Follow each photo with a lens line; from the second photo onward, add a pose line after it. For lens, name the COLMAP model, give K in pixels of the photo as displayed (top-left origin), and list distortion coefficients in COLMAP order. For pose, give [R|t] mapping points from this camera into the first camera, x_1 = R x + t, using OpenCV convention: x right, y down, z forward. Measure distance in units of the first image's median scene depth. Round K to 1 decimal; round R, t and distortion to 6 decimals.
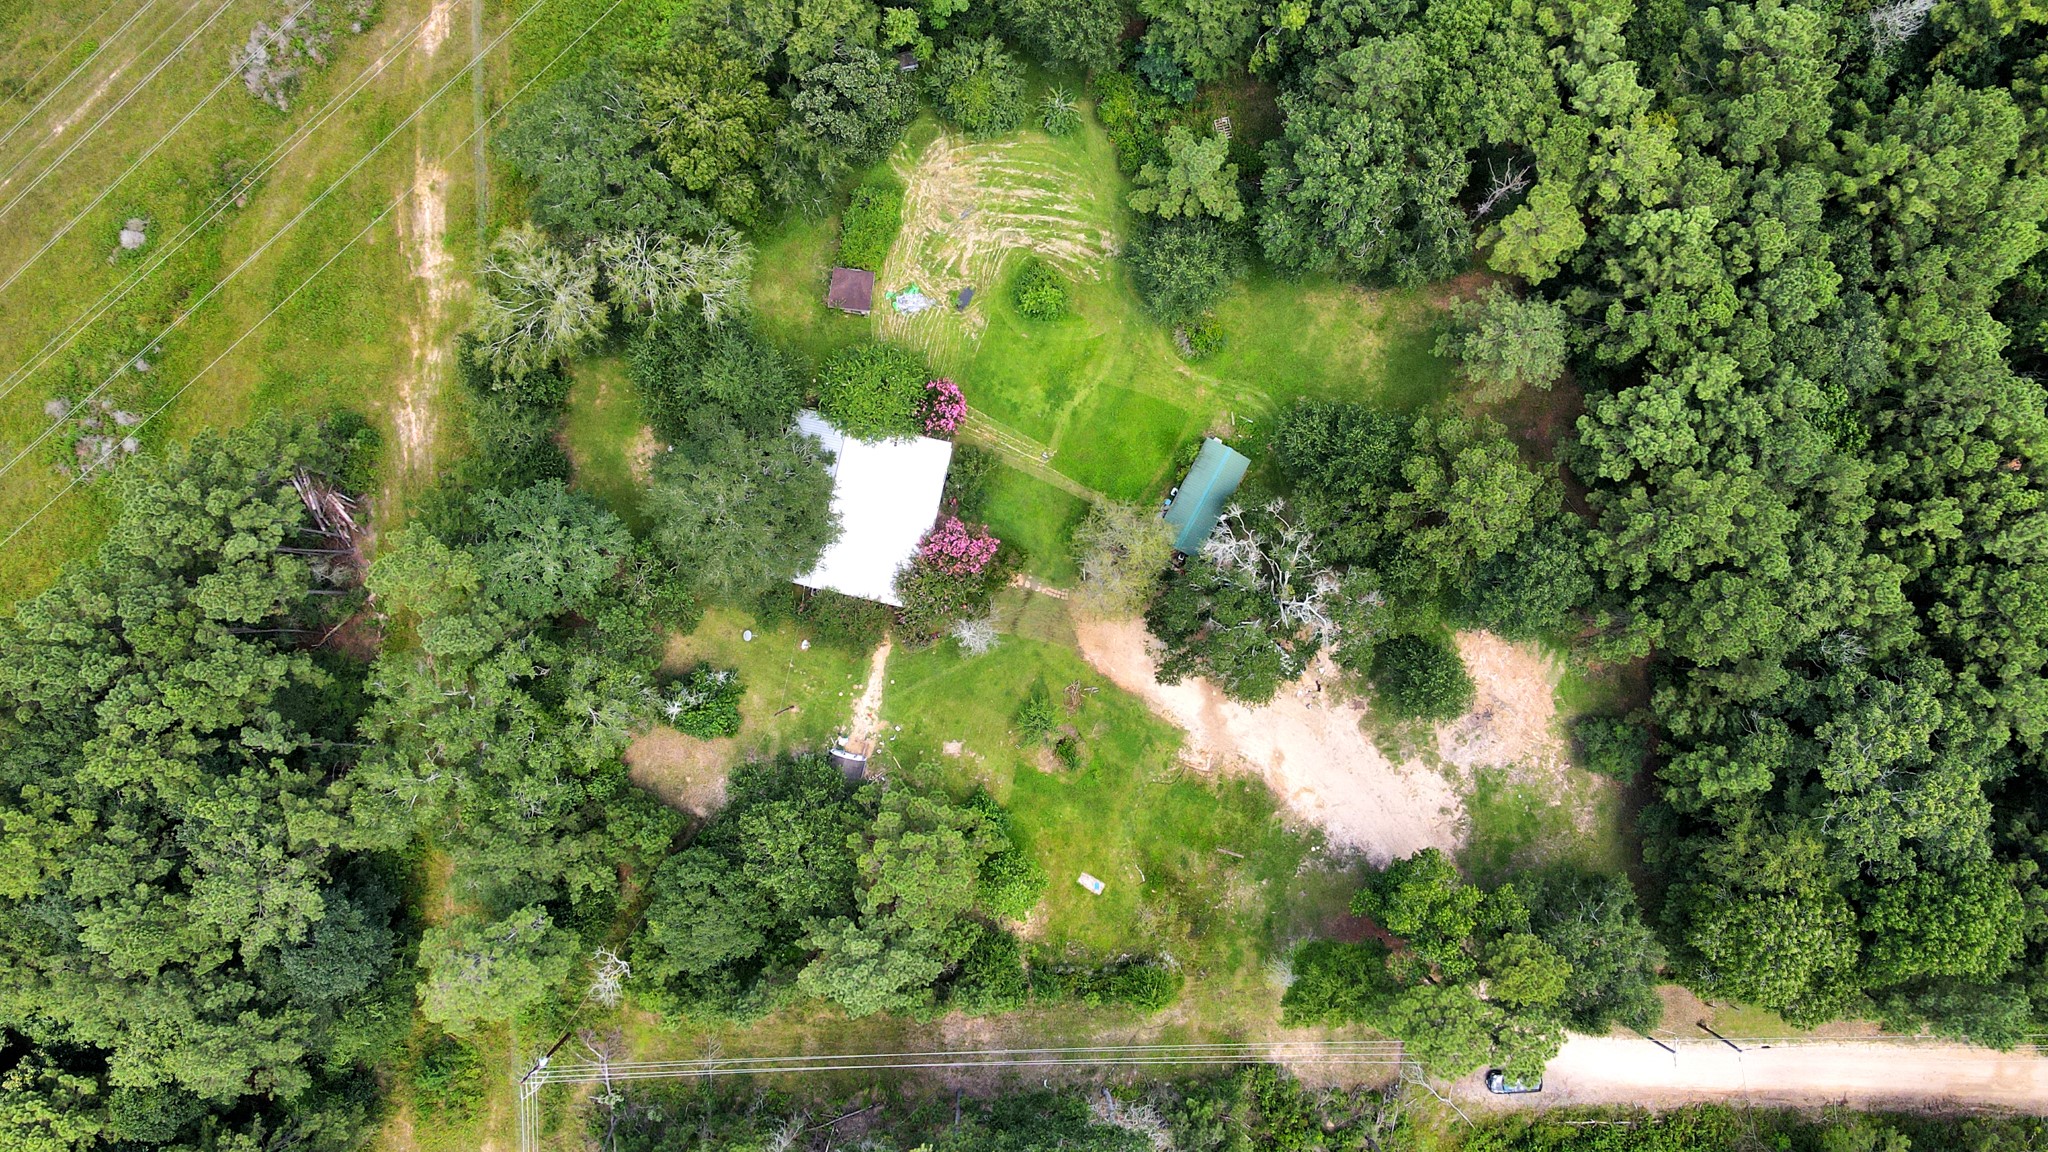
lens RADIAL K [[1517.2, 0, 1024.0], [0, 1517.2, 576.0], [0, 0, 1]] dist [0.012834, 0.006784]
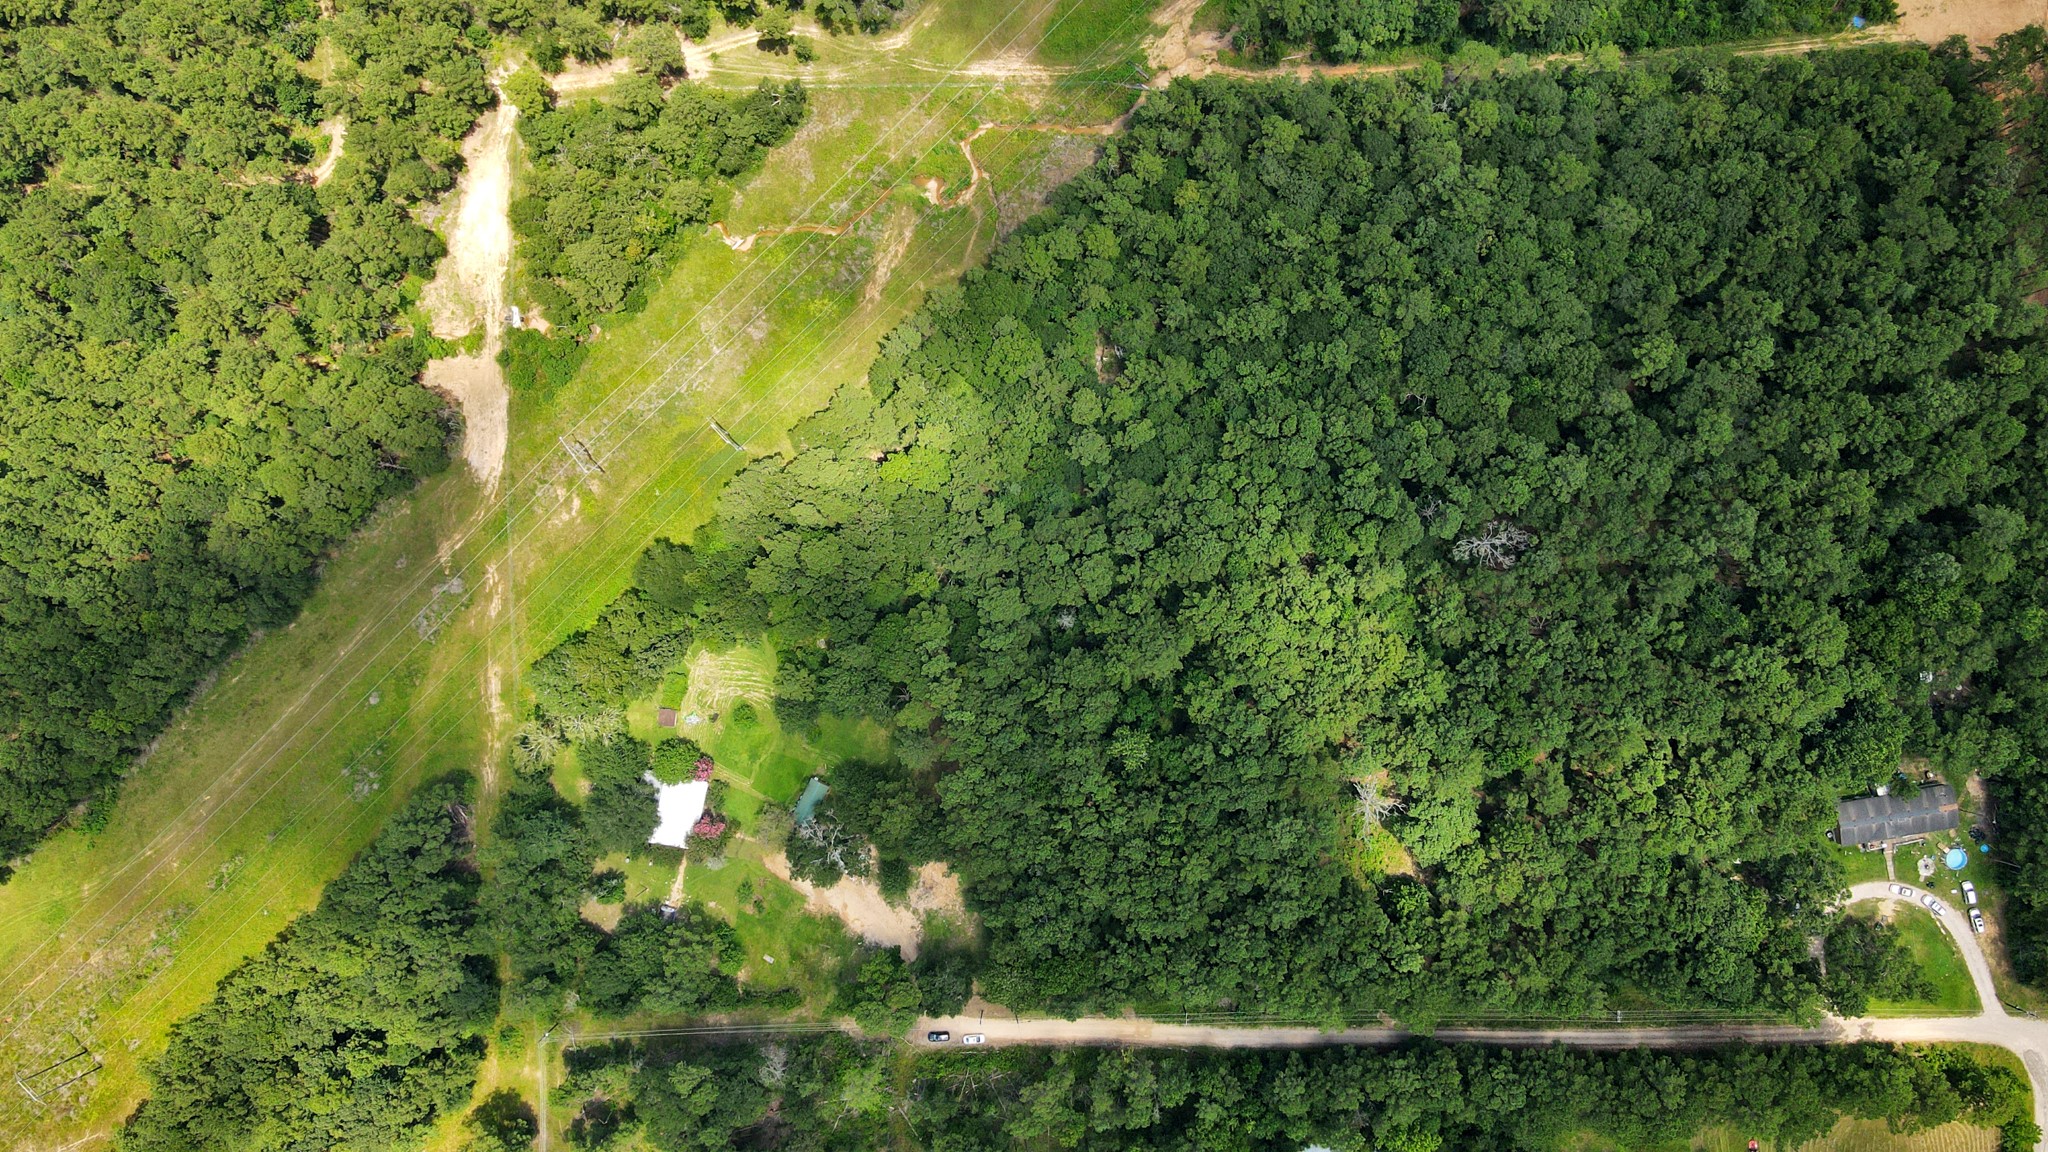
lens RADIAL K [[1517.2, 0, 1024.0], [0, 1517.2, 576.0], [0, 0, 1]] dist [0.012834, 0.006784]
pose [[0.999740, -0.017088, -0.015066, 0.524781], [0.017326, 0.999725, 0.015805, -0.466550], [0.014792, -0.016062, 0.999762, -1.497583]]
